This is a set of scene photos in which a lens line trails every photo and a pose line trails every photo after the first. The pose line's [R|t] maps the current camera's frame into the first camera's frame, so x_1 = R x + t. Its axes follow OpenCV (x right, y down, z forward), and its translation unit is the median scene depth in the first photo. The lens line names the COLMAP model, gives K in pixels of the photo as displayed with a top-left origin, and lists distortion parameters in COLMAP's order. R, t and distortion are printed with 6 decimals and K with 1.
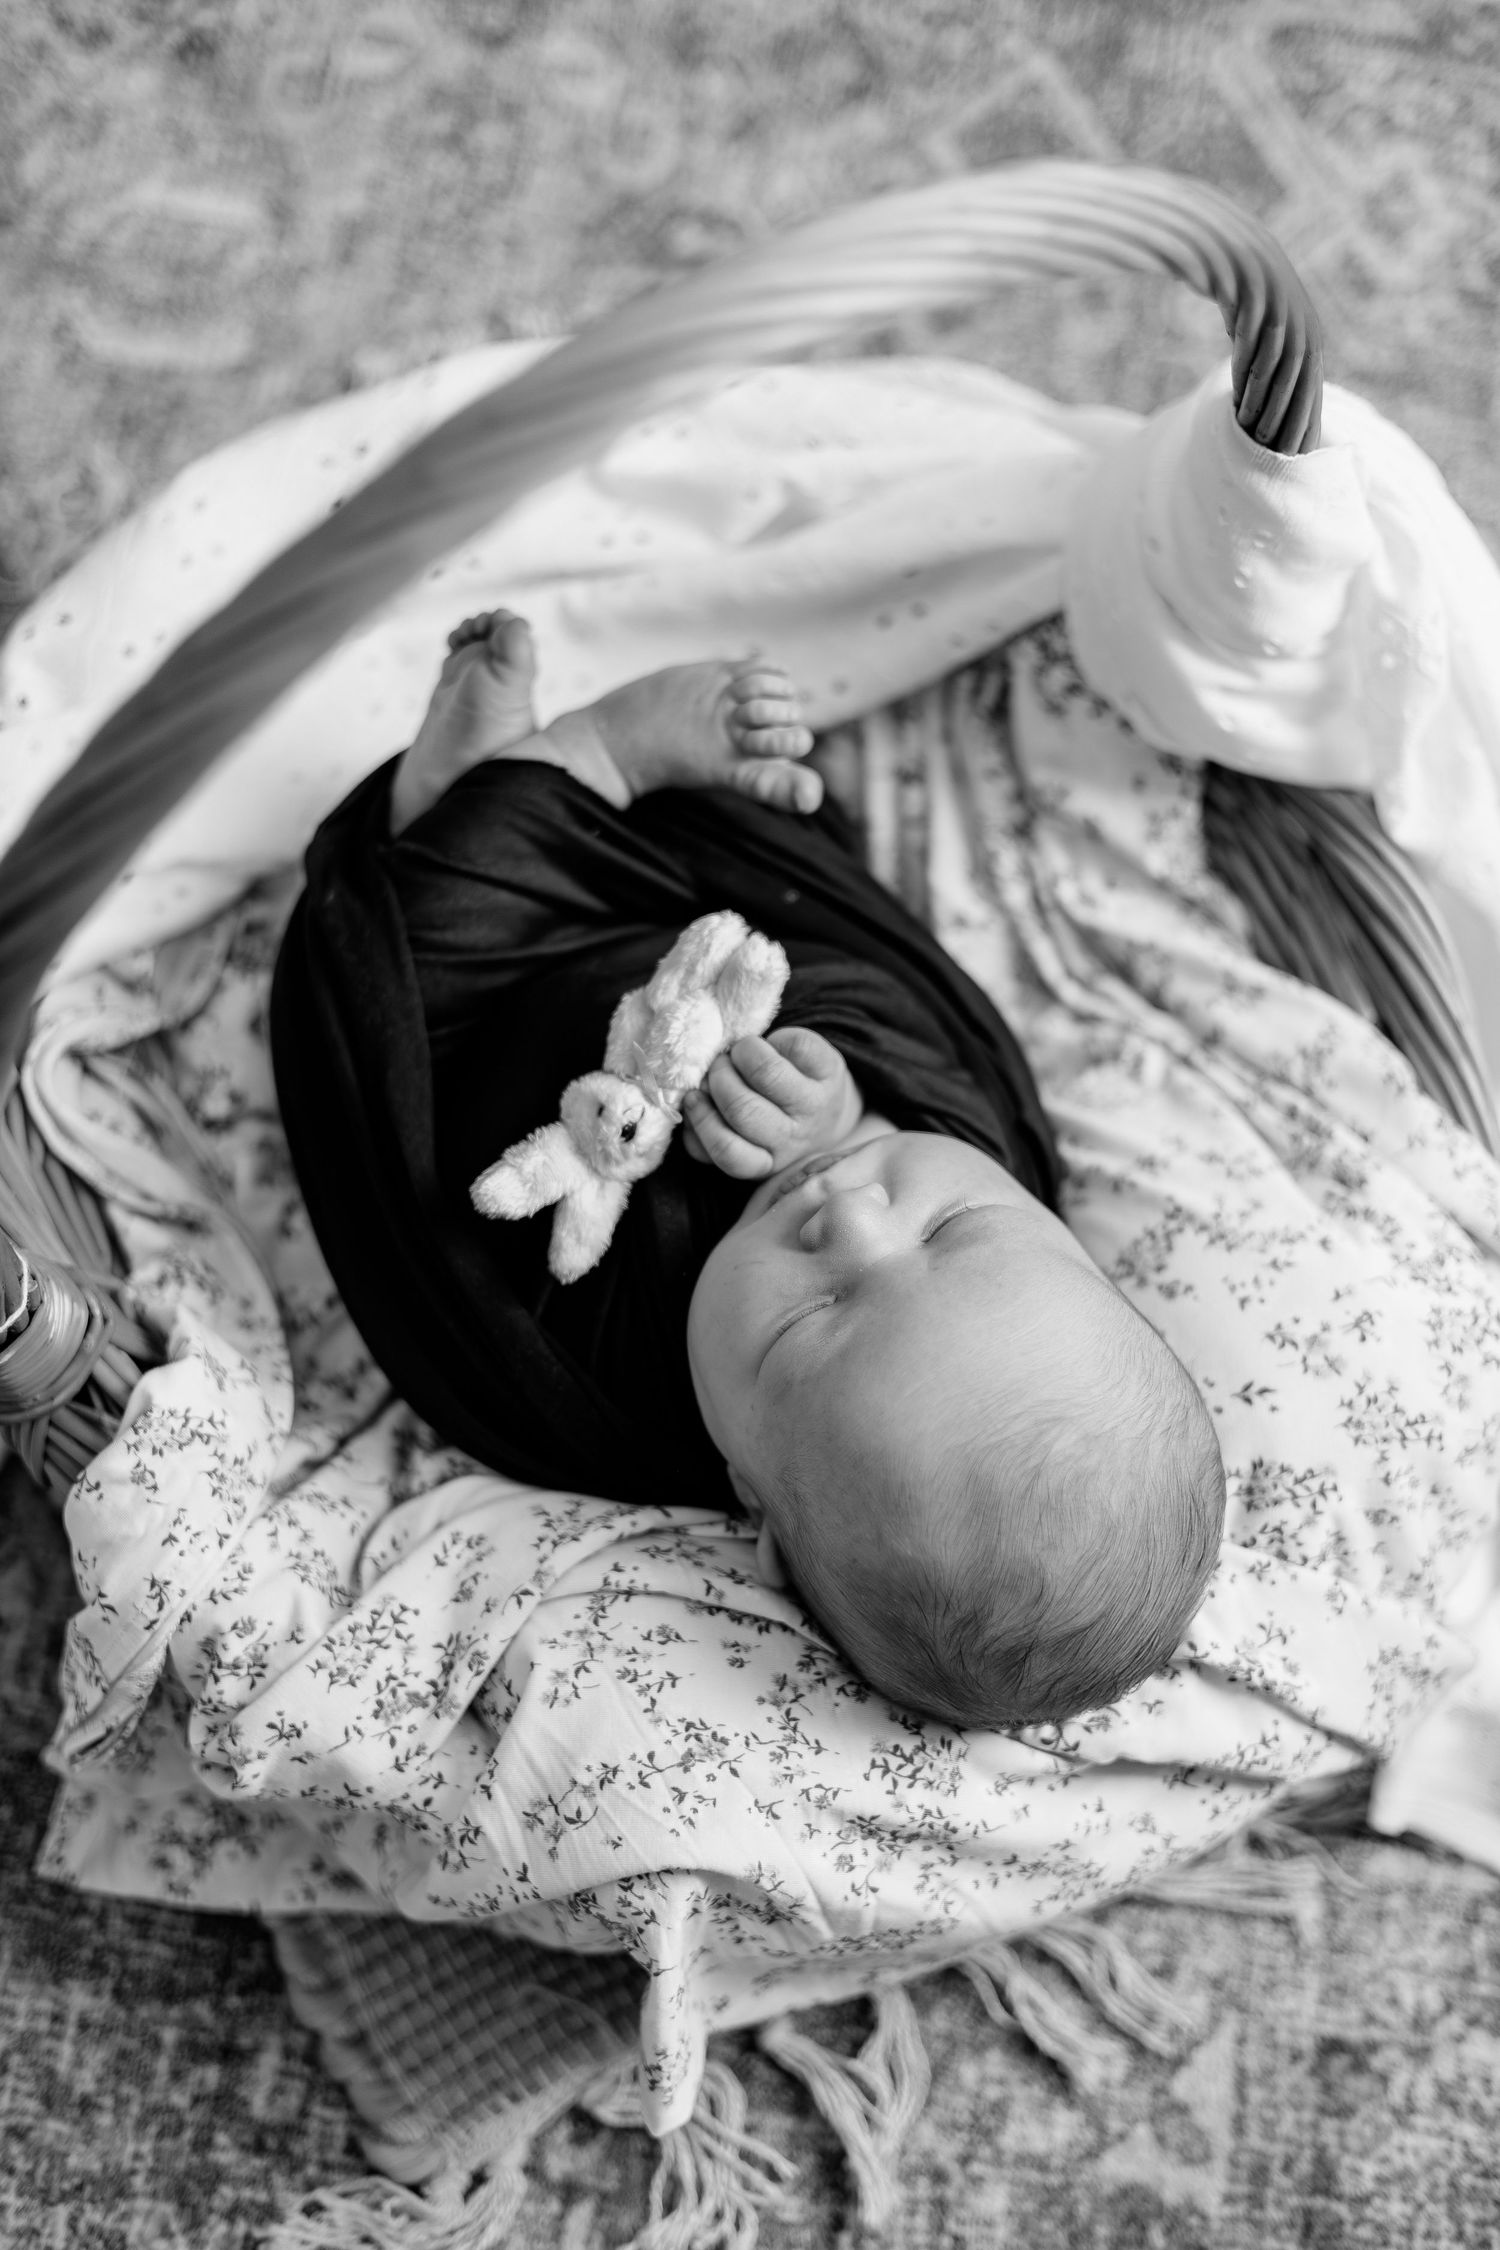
lens RADIAL K [[3026.8, 0, 749.2], [0, 3026.8, 1166.3], [0, 0, 1]] dist [-0.030804, -0.097175]
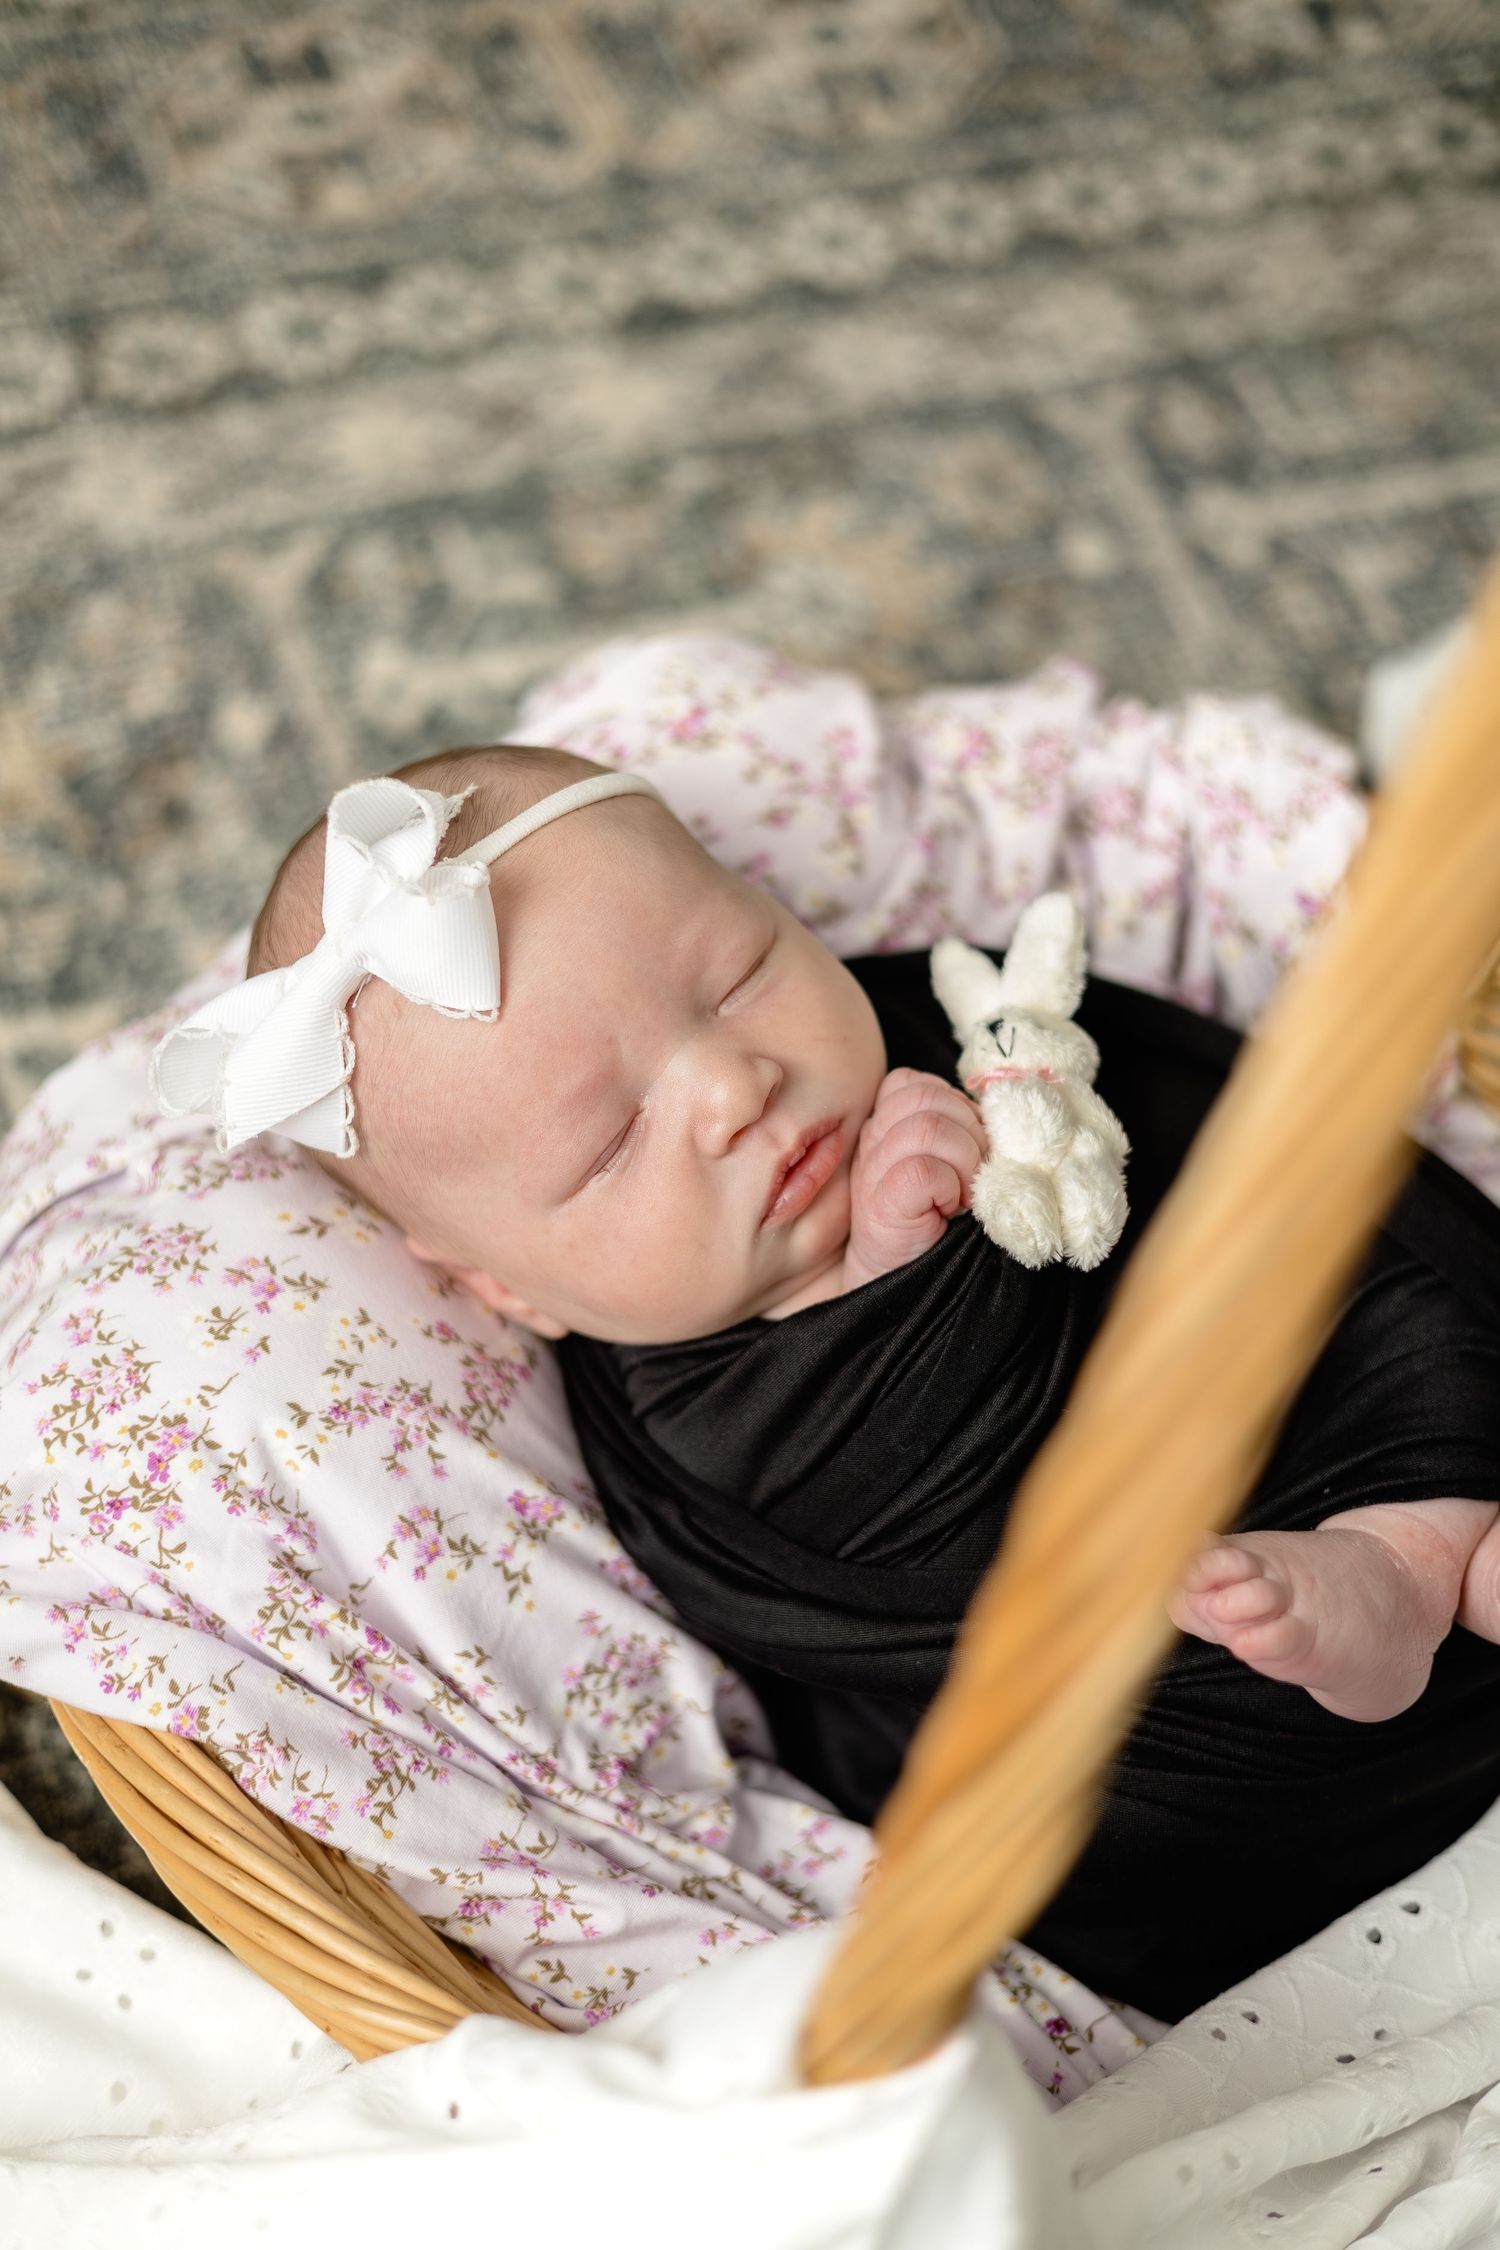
lens RADIAL K [[3400.9, 0, 721.3], [0, 3400.9, 1110.3], [0, 0, 1]] dist [0.012509, -0.202480]
pose [[-0.874870, 0.312622, -0.369958, 0.408593], [-0.482706, -0.499735, 0.719208, -0.648828], [0.039959, 0.807795, 0.588108, 0.415602]]
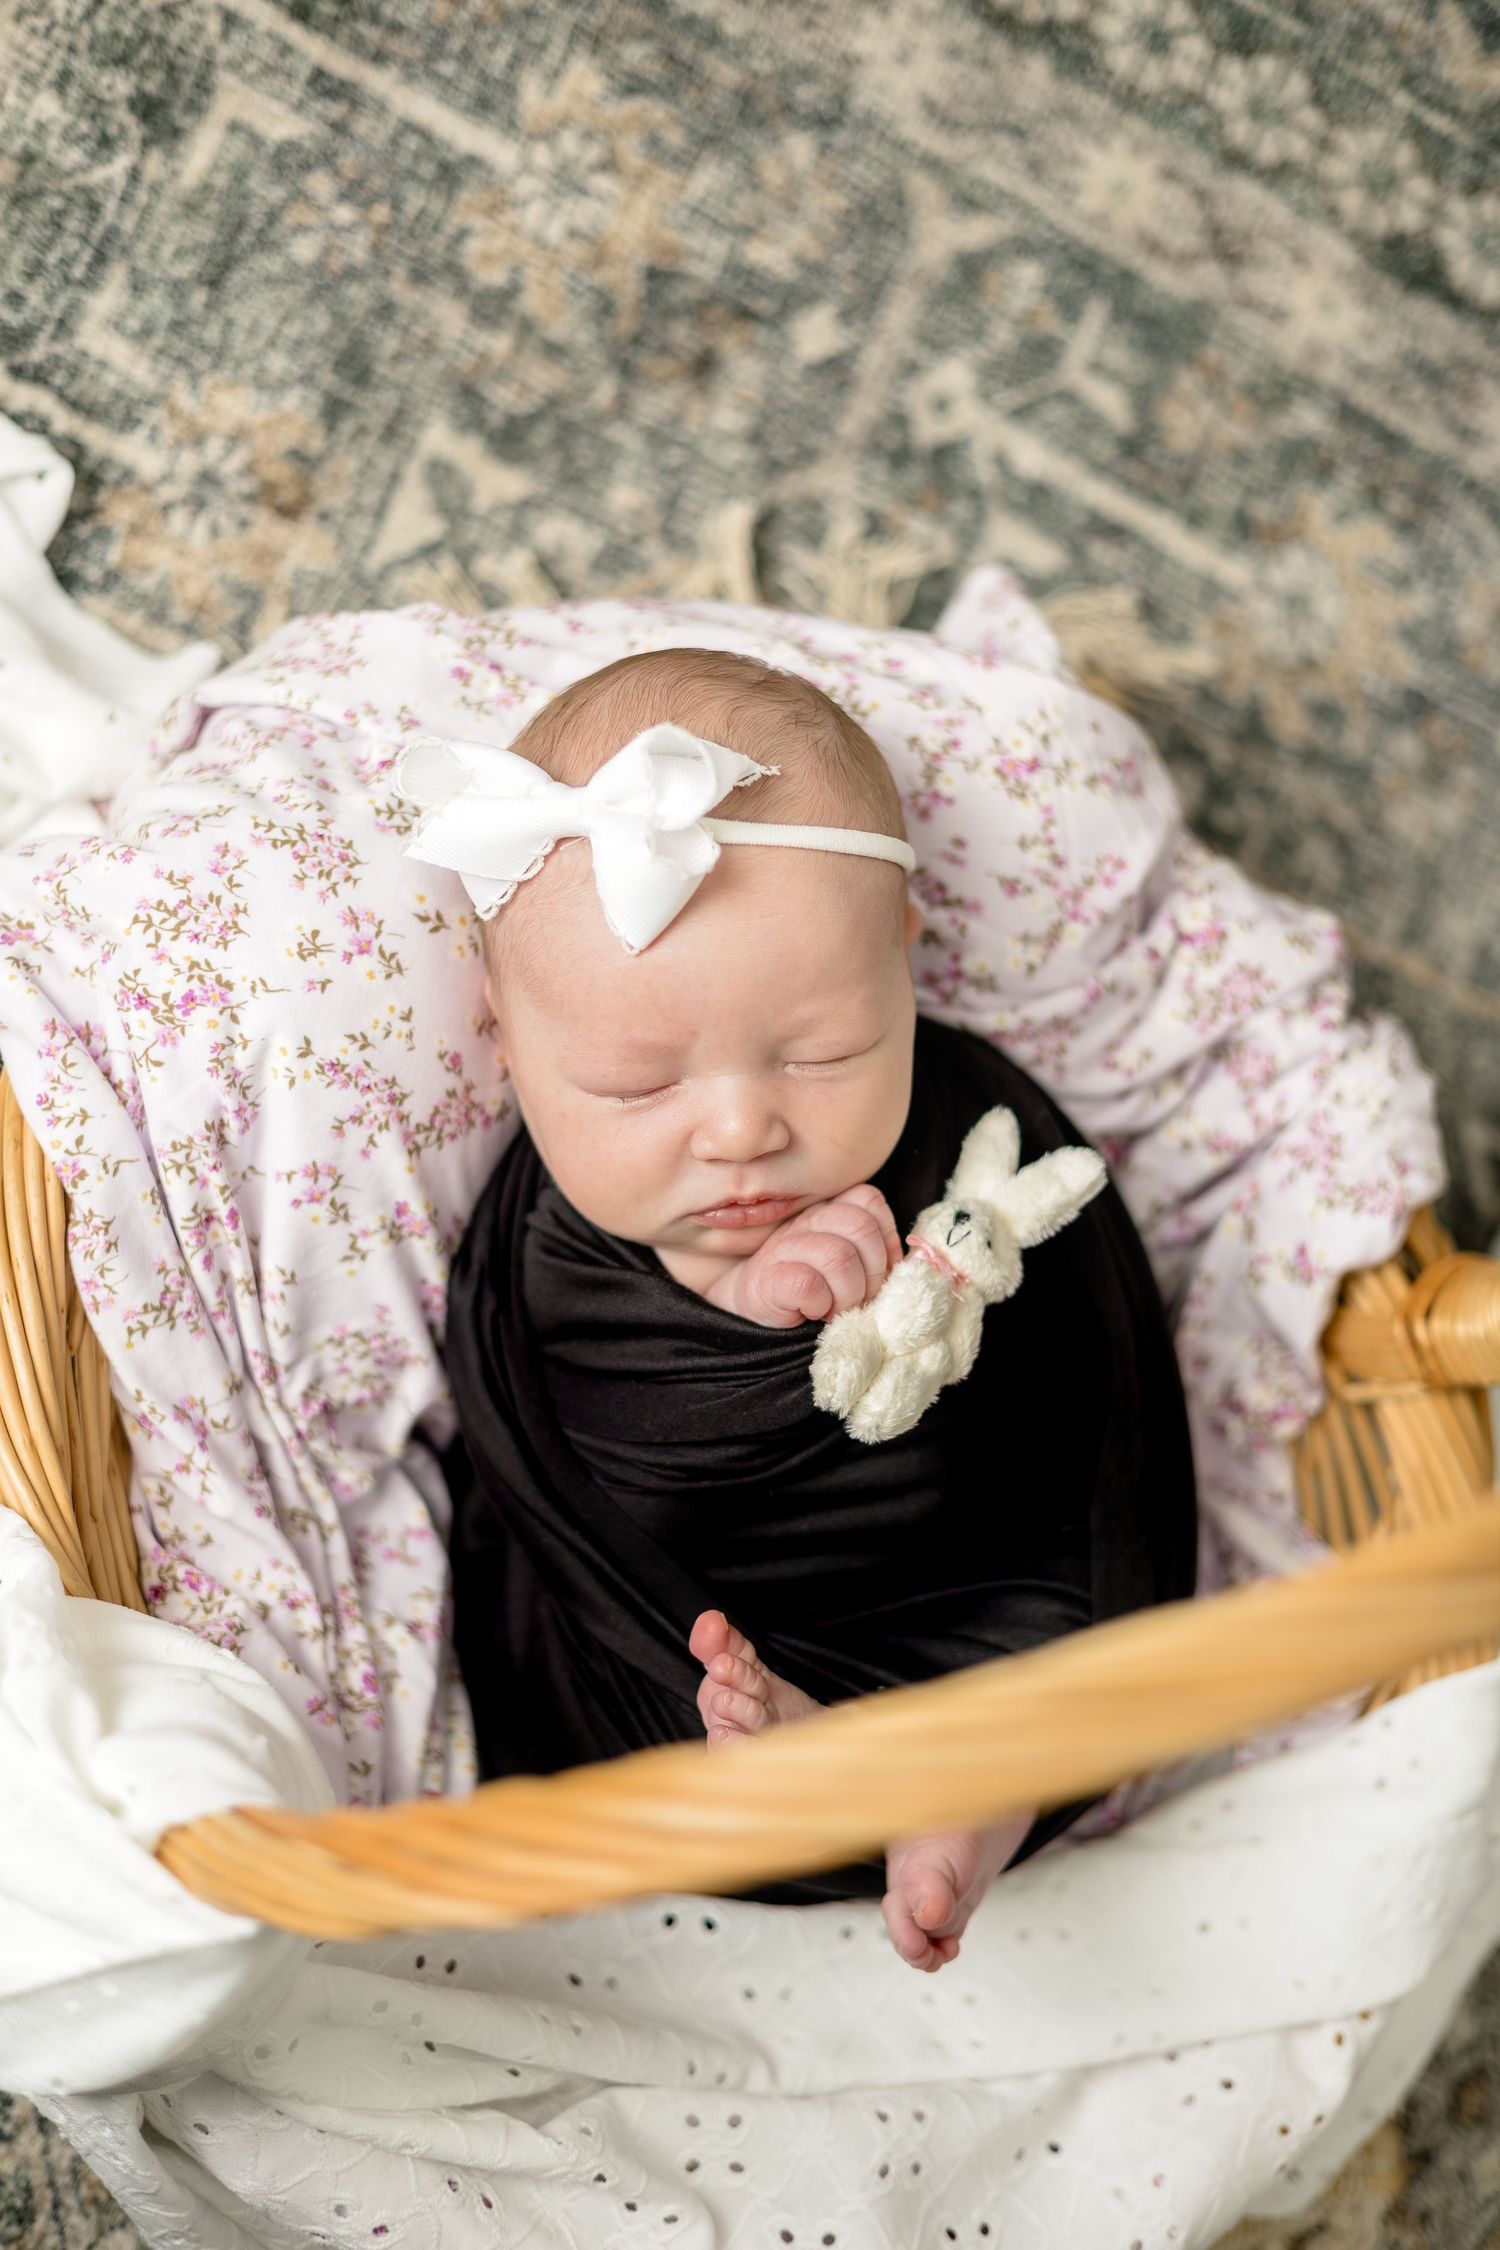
lens RADIAL K [[3400.9, 0, 721.3], [0, 3400.9, 1110.3], [0, 0, 1]] dist [0.012509, -0.202480]
pose [[-0.897091, -0.313248, -0.311616, 0.408199], [0.112221, -0.843662, 0.525015, -0.547900], [-0.427358, 0.436017, 0.791994, 0.106254]]
